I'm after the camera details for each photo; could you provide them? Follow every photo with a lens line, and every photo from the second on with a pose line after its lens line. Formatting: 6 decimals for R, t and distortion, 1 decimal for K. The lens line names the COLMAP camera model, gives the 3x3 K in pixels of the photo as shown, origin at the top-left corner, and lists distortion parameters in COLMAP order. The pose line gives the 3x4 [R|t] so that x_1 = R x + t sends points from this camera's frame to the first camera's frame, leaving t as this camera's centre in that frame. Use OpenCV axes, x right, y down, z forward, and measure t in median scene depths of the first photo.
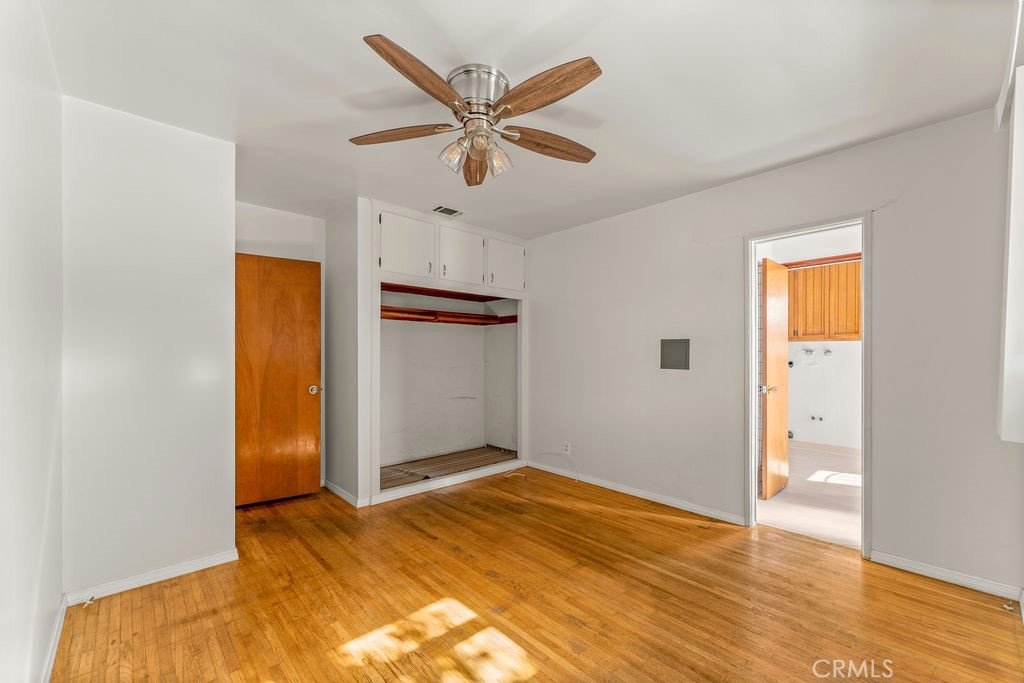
lens RADIAL K [[410.4, 0, 525.8], [0, 410.4, 356.6], [0, 0, 1]] dist [0.001915, -0.000386]
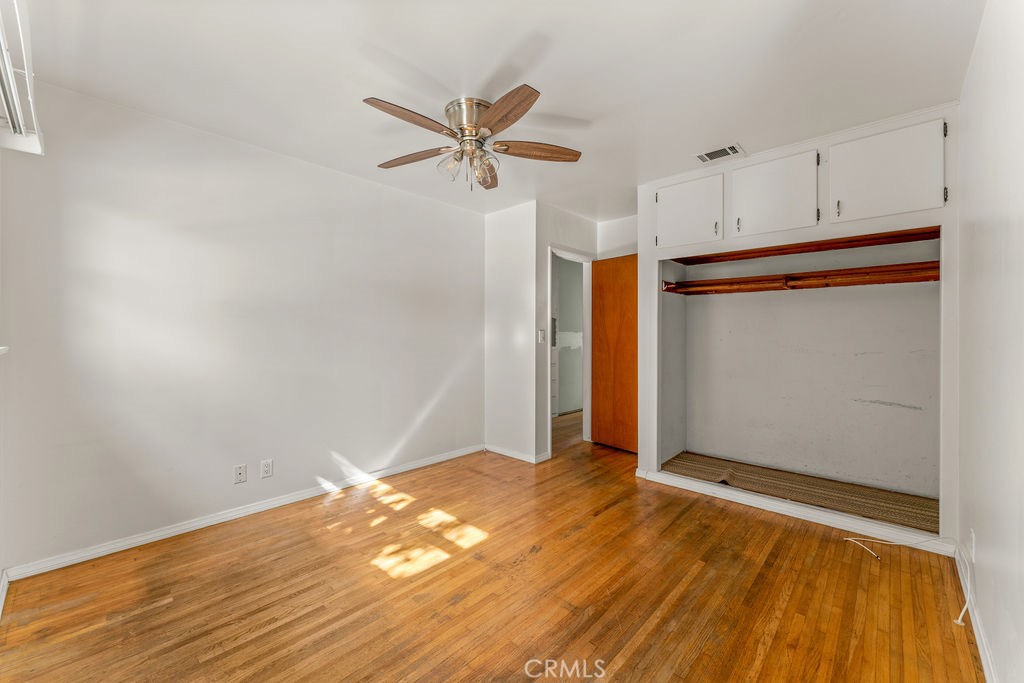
lens RADIAL K [[410.4, 0, 514.3], [0, 410.4, 336.6], [0, 0, 1]] dist [0.001915, -0.000386]
pose [[0.063516, 0.004390, -0.997971, 0.691066], [-0.003117, 0.999986, 0.004201, -0.000525], [0.997976, 0.002844, 0.063529, 0.655951]]
